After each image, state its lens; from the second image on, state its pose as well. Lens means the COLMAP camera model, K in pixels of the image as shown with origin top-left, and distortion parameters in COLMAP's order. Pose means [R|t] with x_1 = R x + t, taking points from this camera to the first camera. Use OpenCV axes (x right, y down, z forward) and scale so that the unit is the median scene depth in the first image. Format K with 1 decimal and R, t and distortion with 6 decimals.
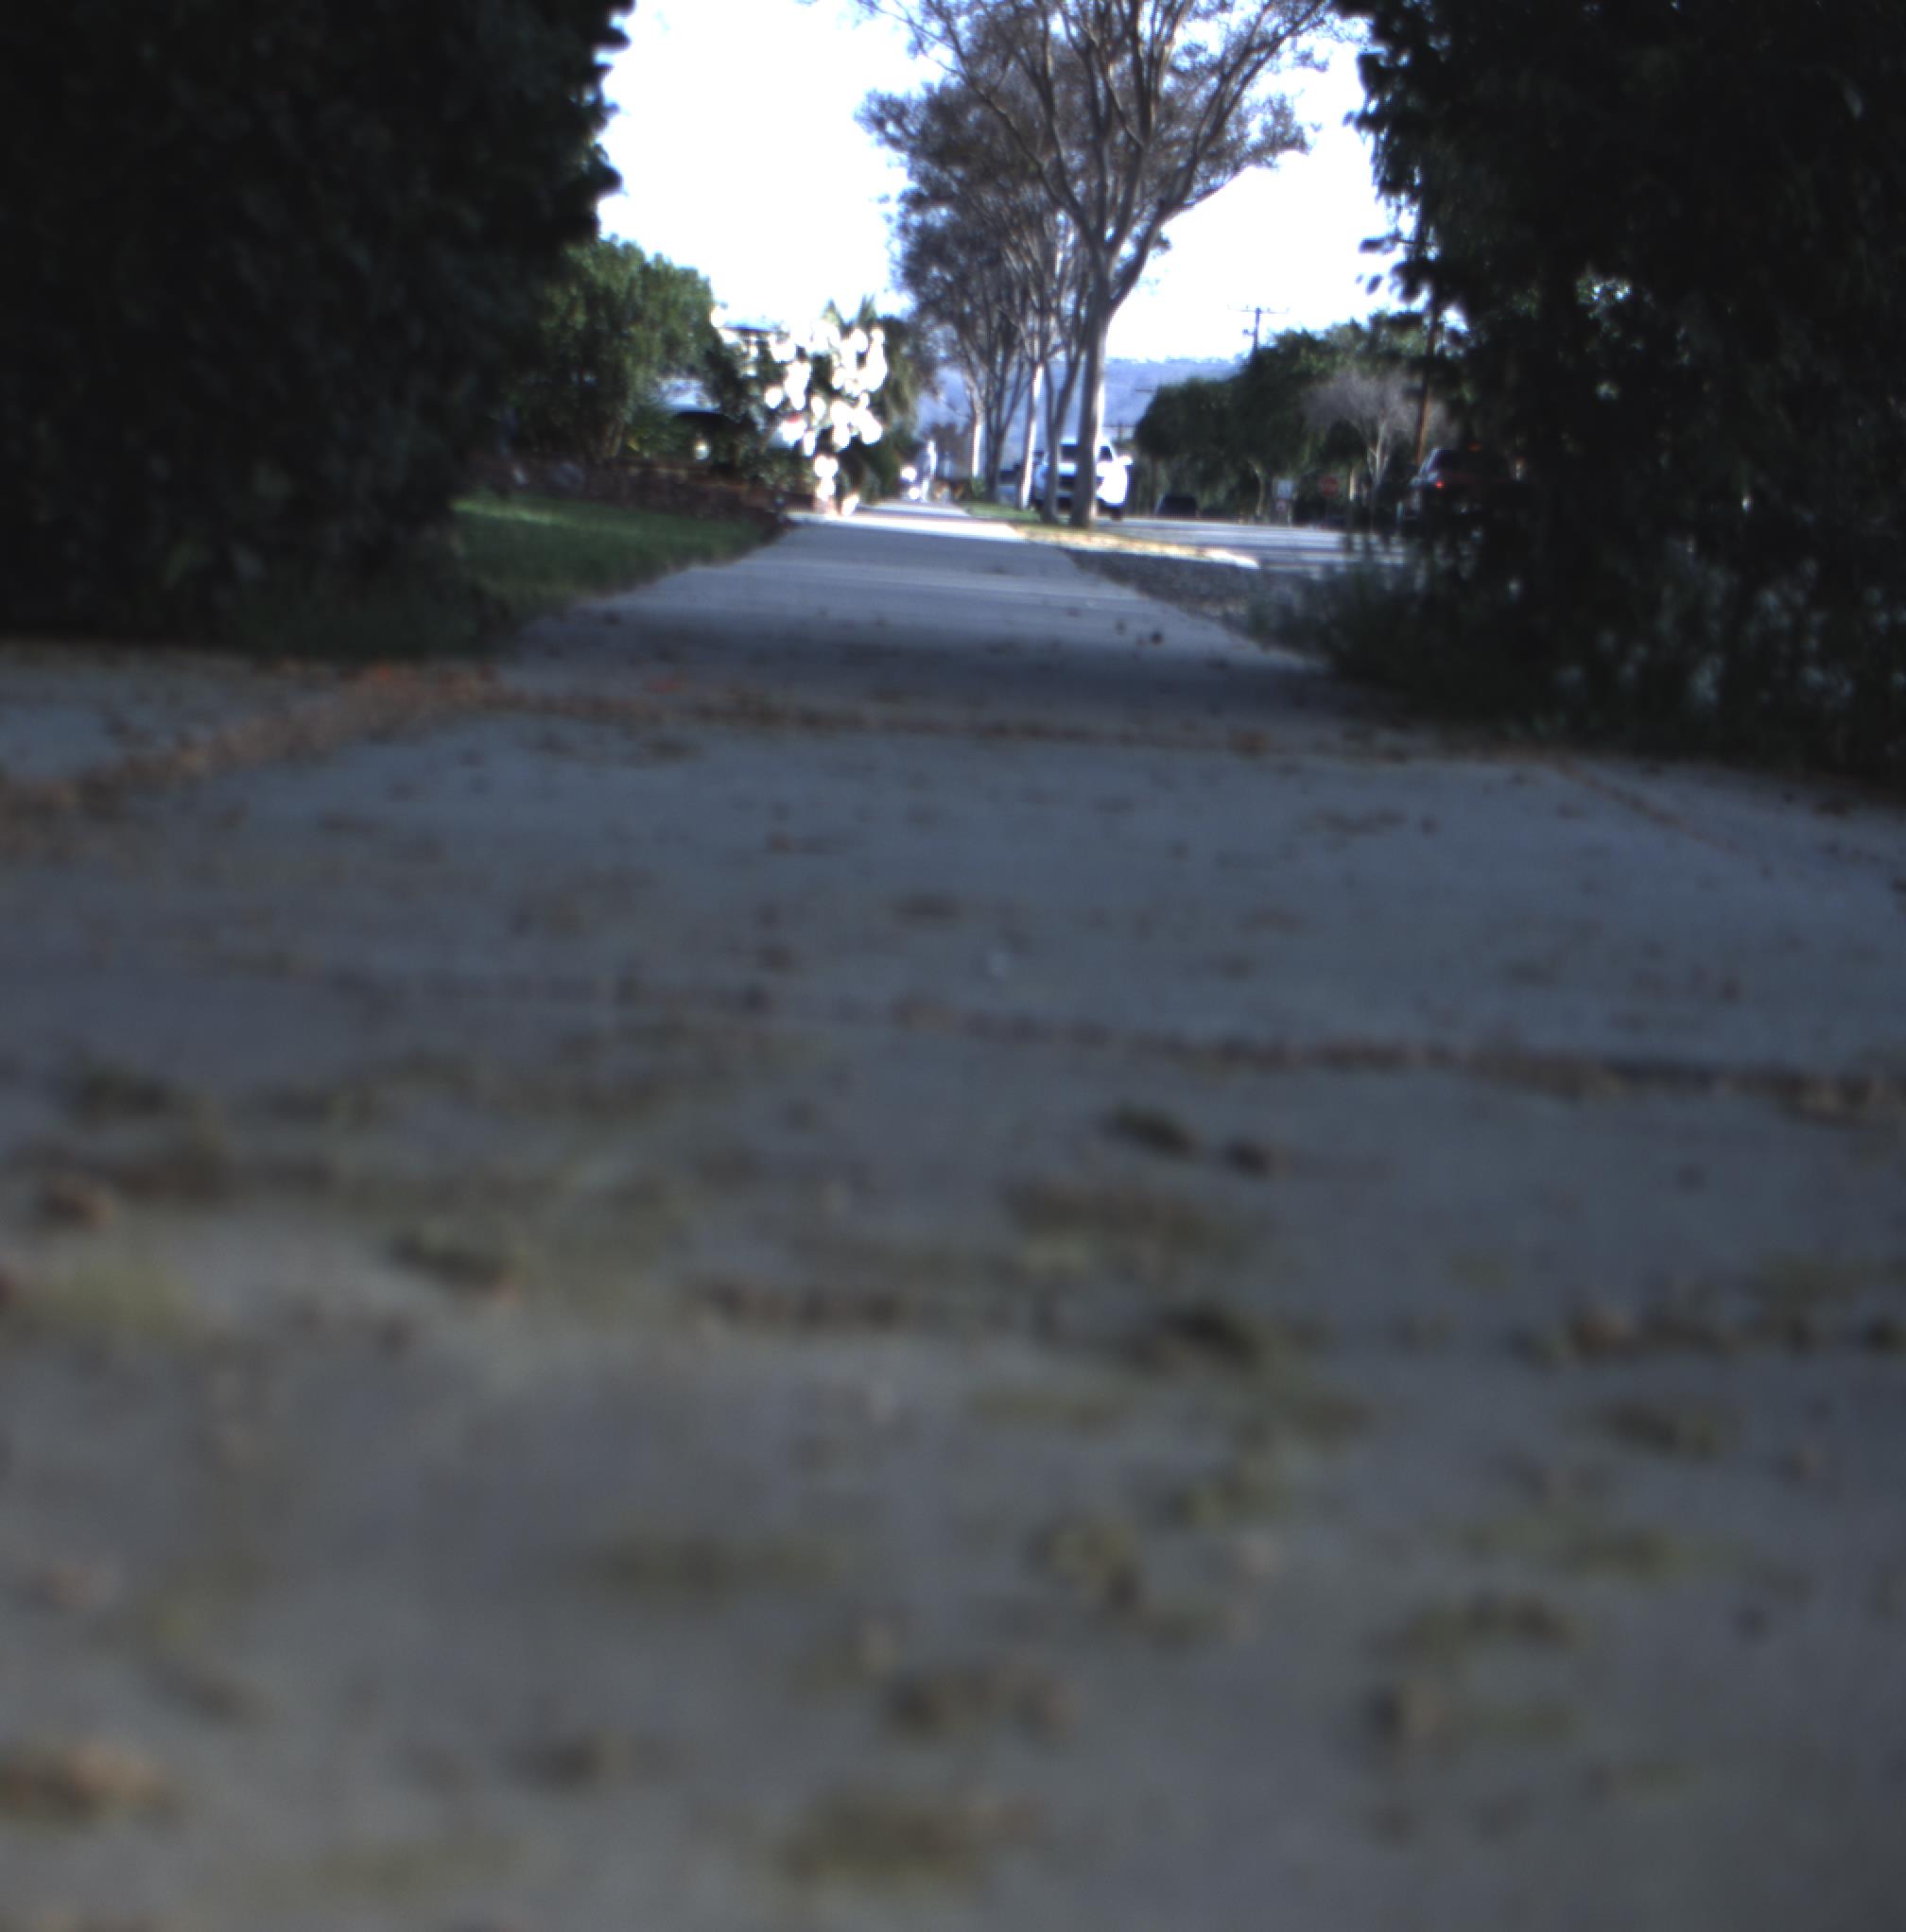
lens RADIAL K [[4300.9, 0, 740.2], [0, 4300.9, 927.0], [0, 0, 1]] dist [-0.158935, 0.834870]
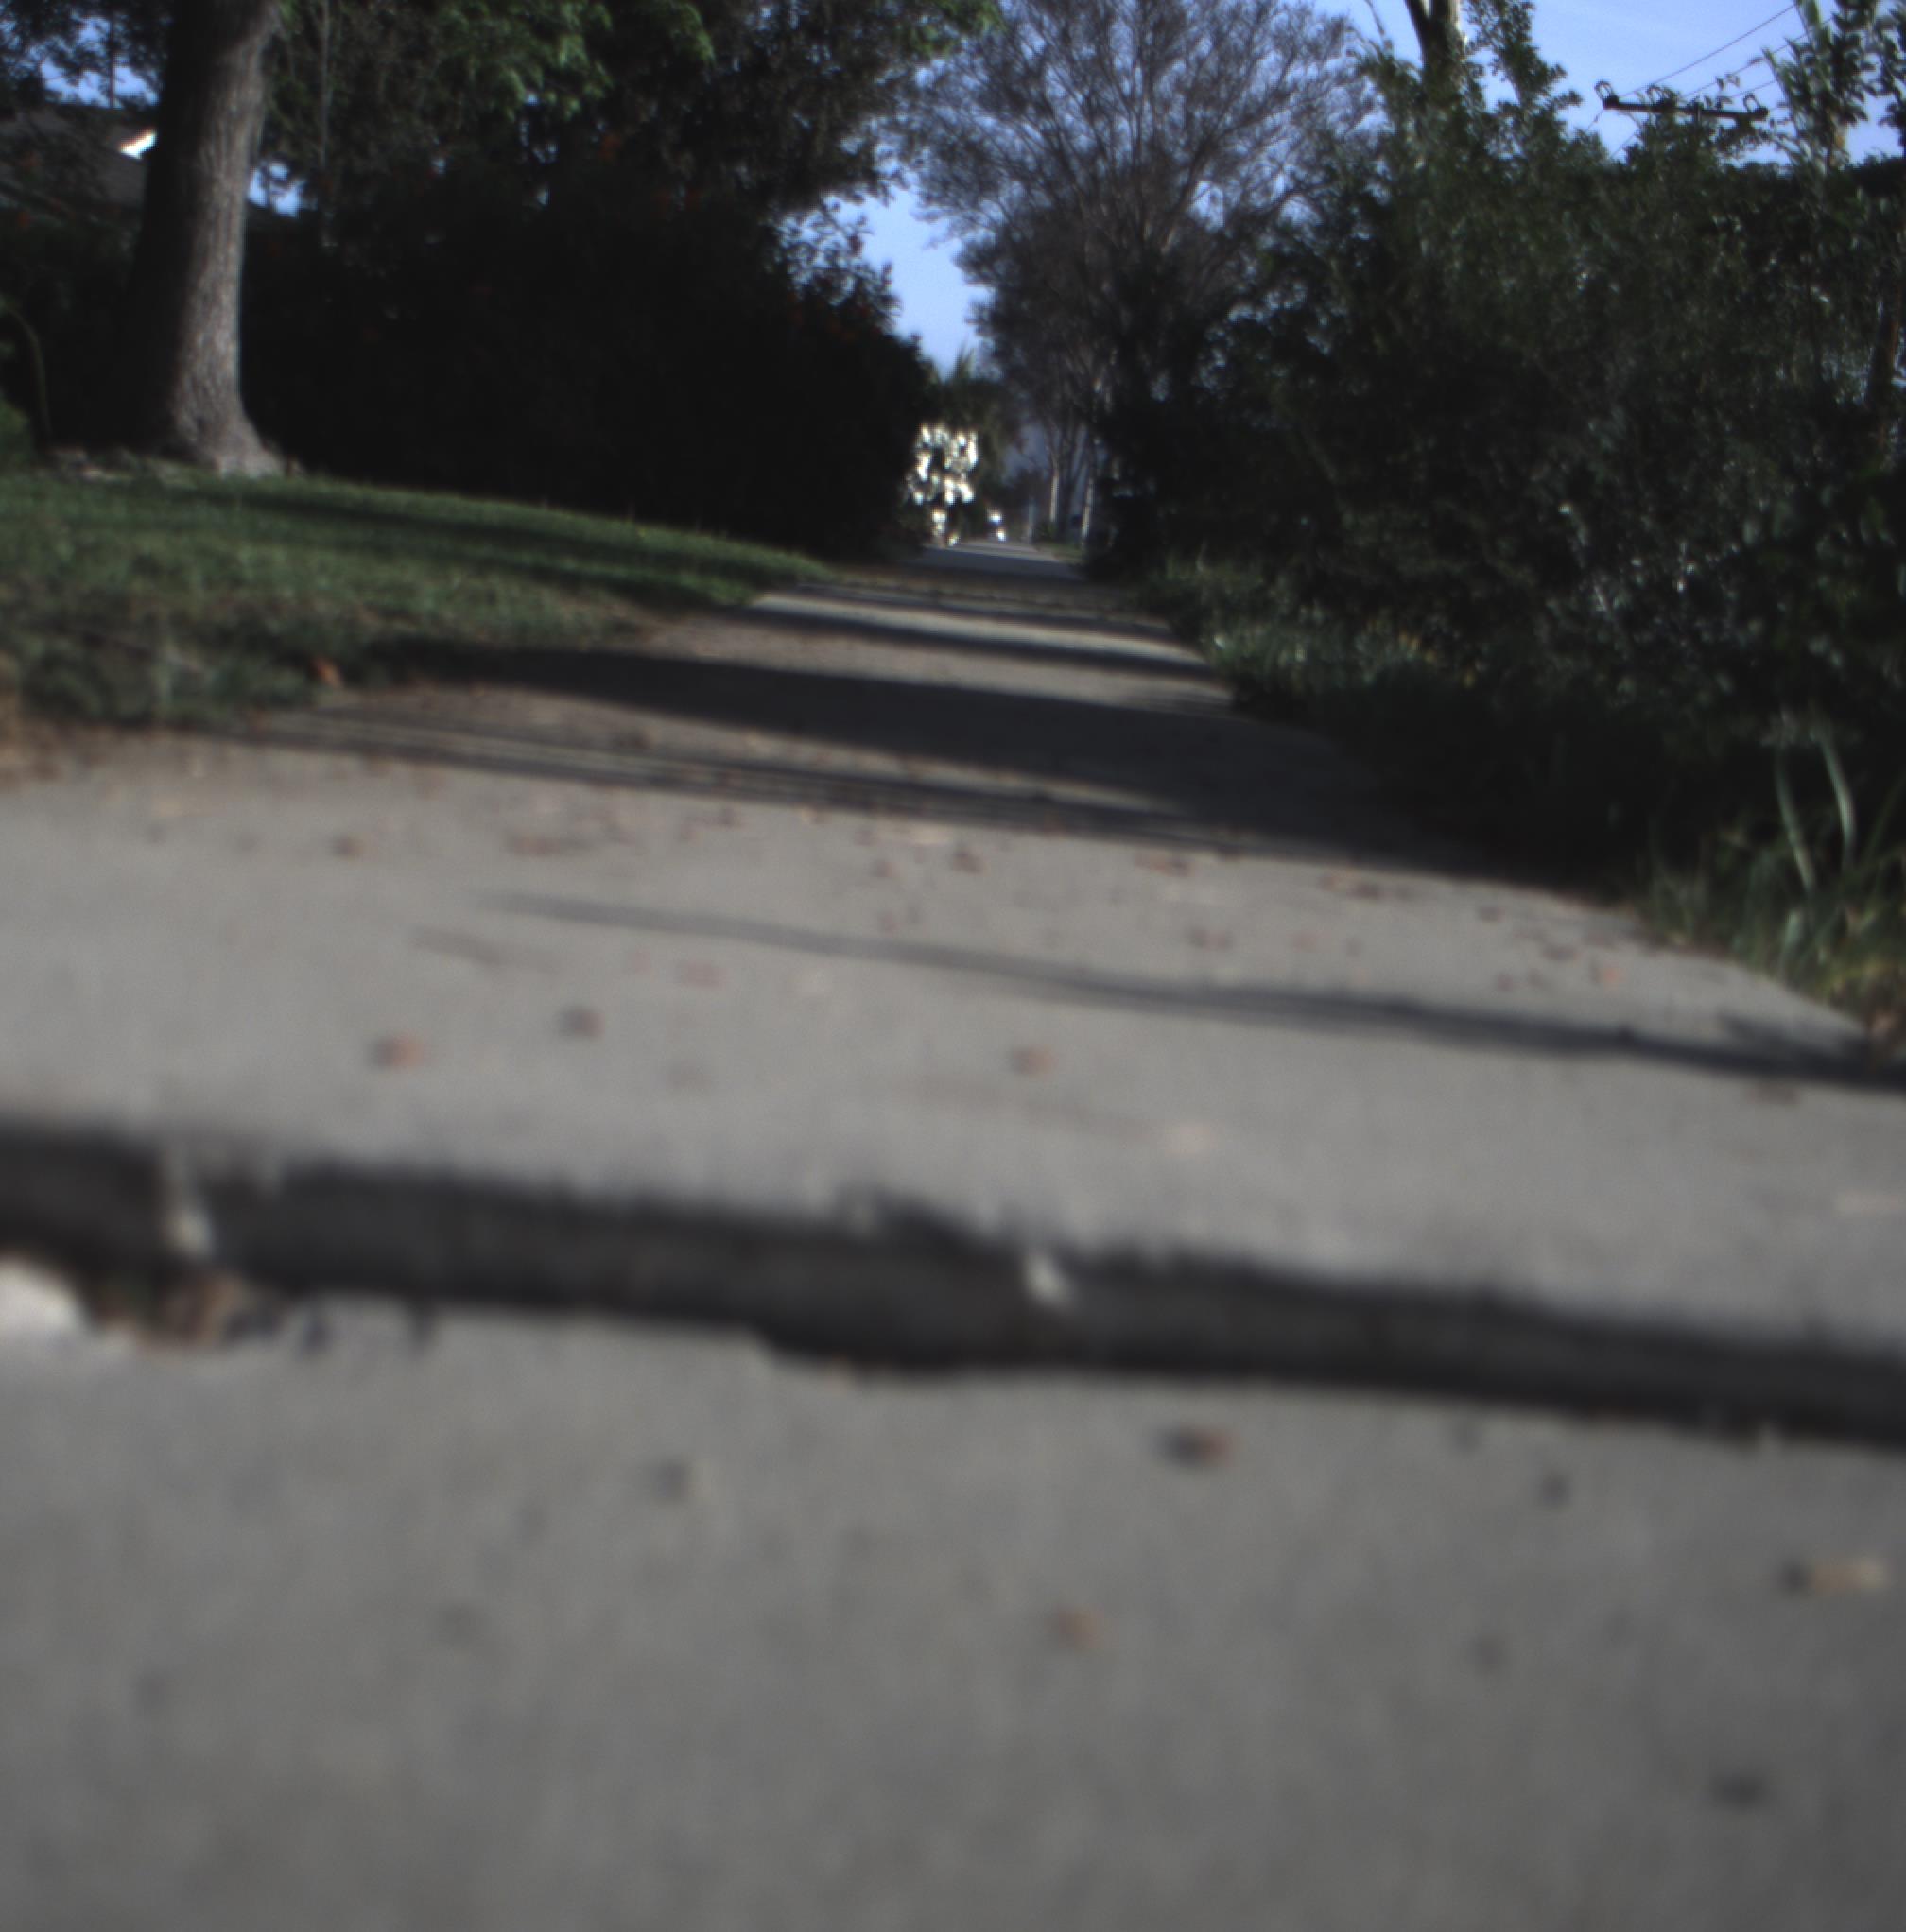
lens RADIAL K [[4300.9, 0, 740.2], [0, 4300.9, 927.0], [0, 0, 1]] dist [-0.158935, 0.834870]
pose [[0.999602, 0.021092, -0.018725, -0.011475], [-0.021251, 0.999739, -0.008333, 0.033696], [0.018545, 0.008728, 0.999790, -0.331477]]
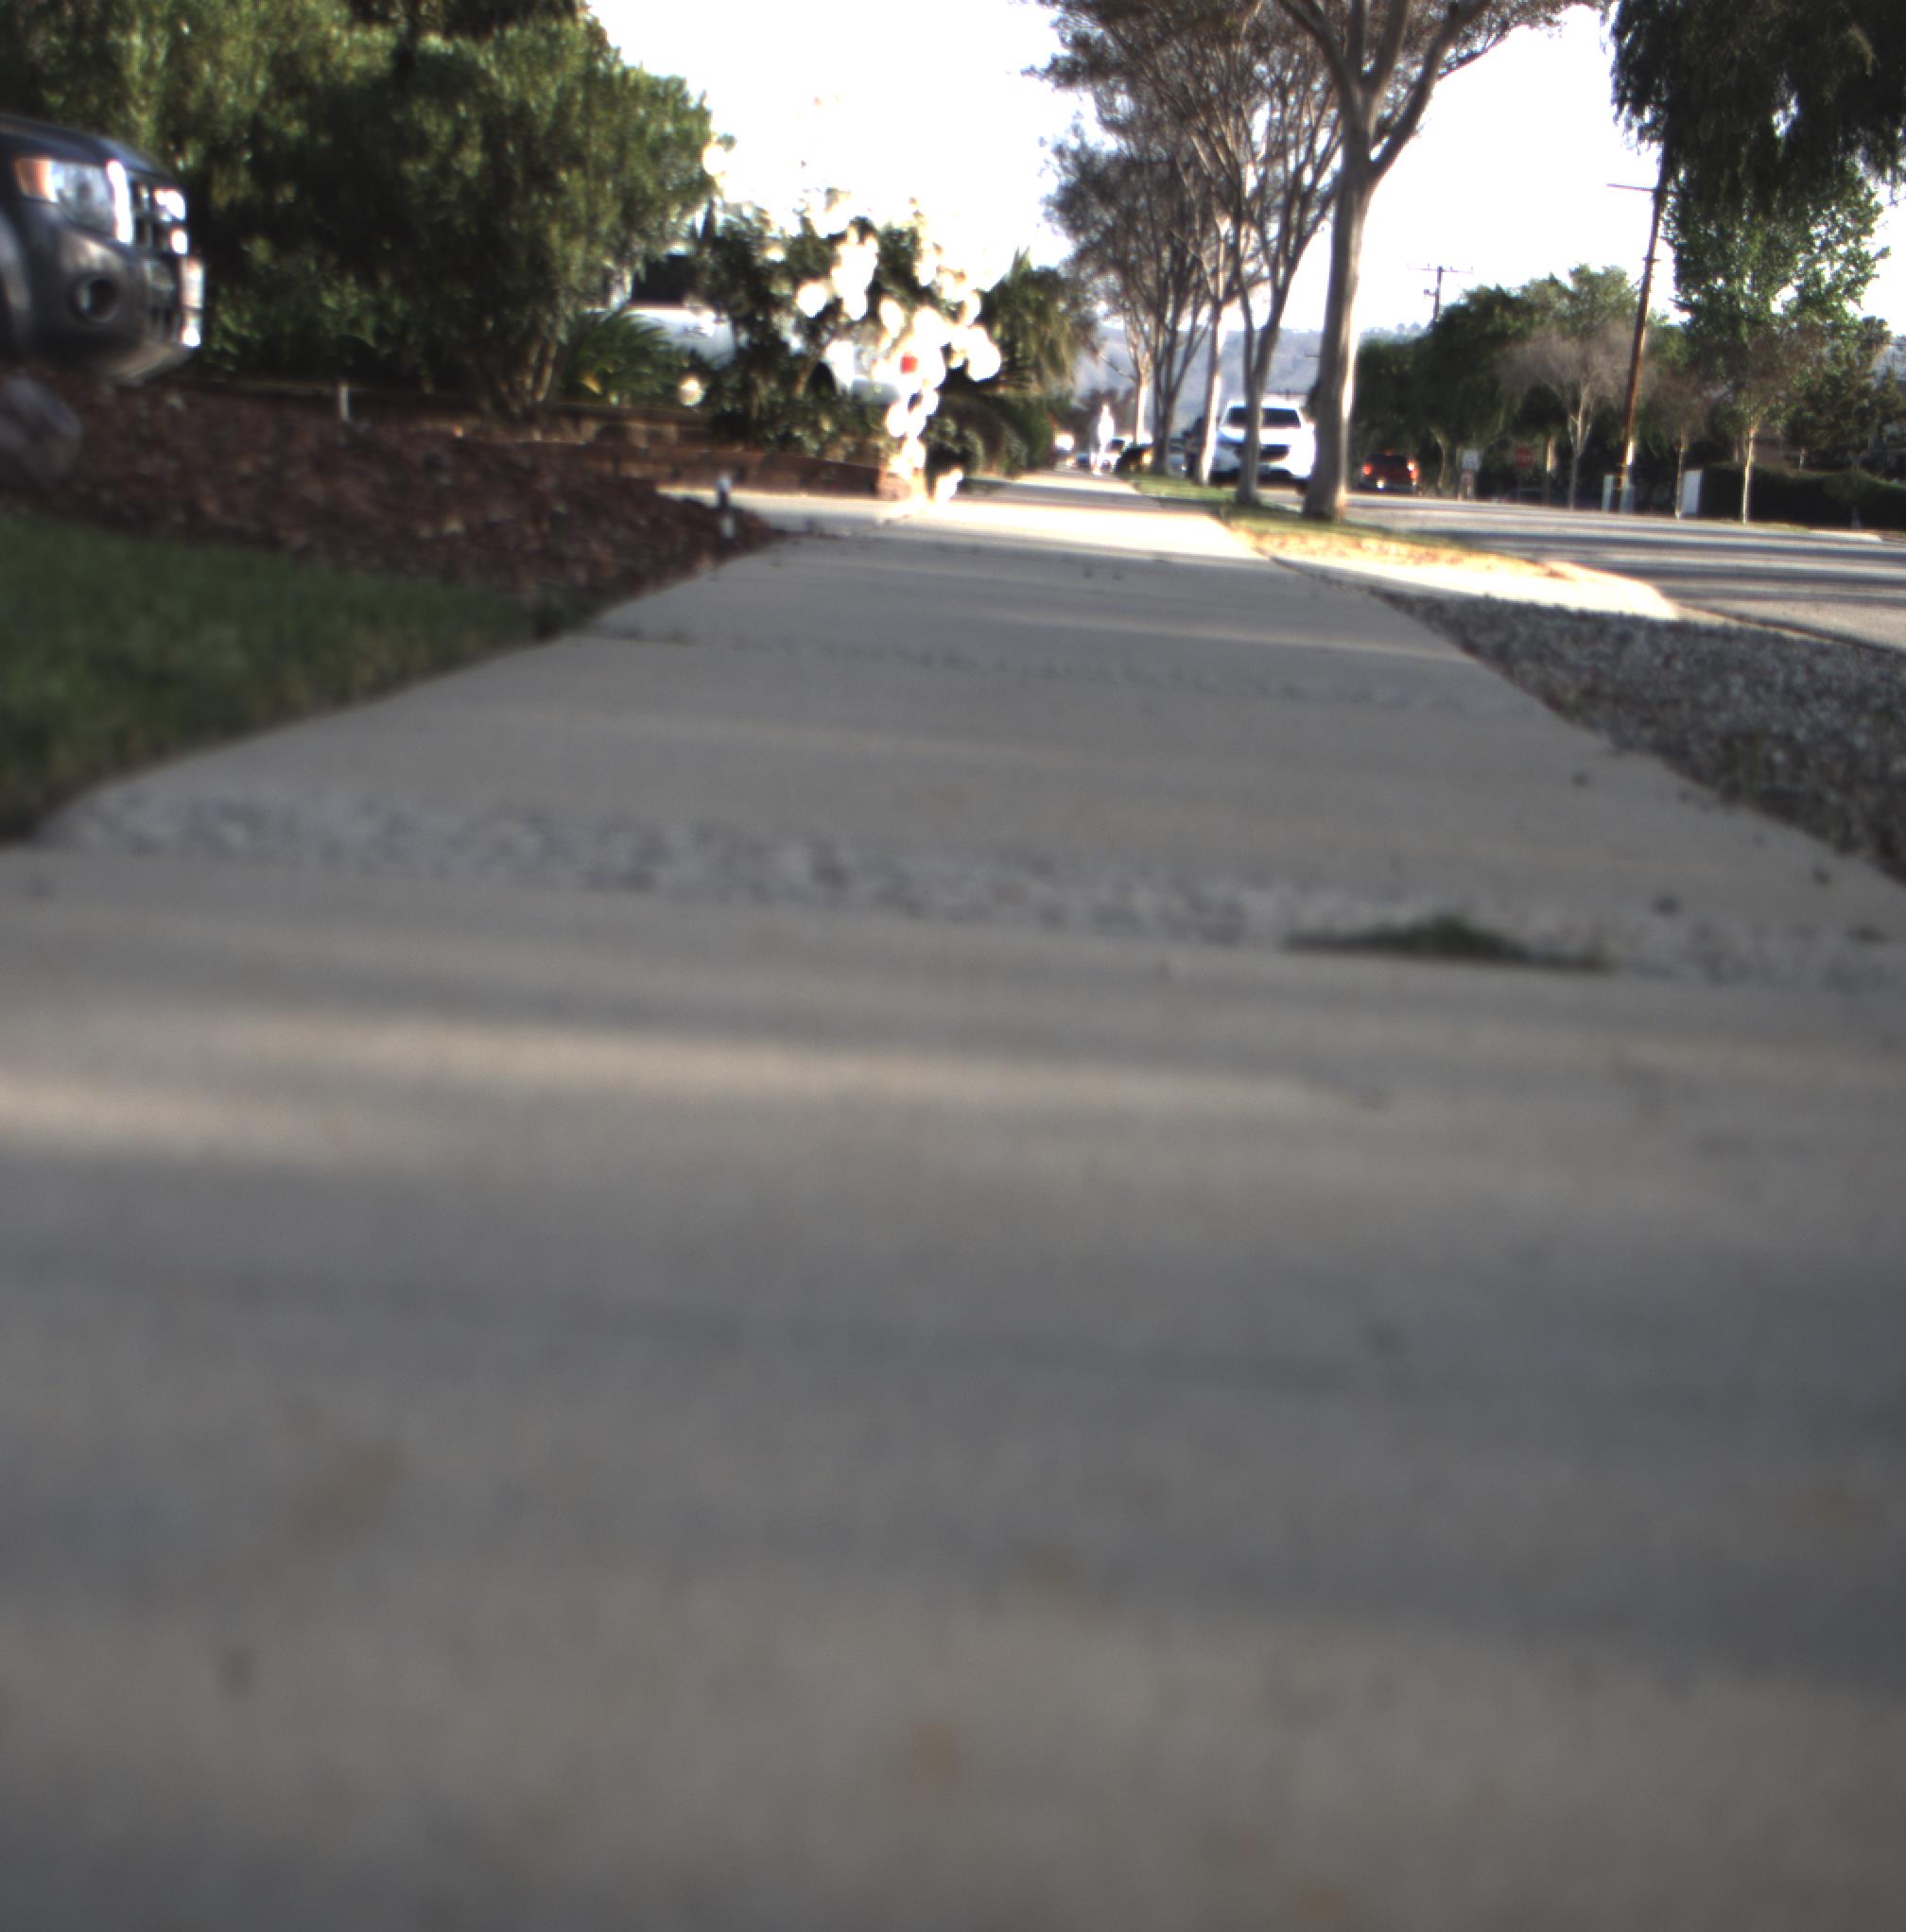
lens RADIAL K [[4300.9, 0, 740.2], [0, 4300.9, 927.0], [0, 0, 1]] dist [-0.158935, 0.834870]
pose [[0.999320, 0.006618, -0.036266, 0.009898], [-0.006354, 0.999952, 0.007409, -0.022237], [0.036313, -0.007173, 0.999315, 0.217630]]
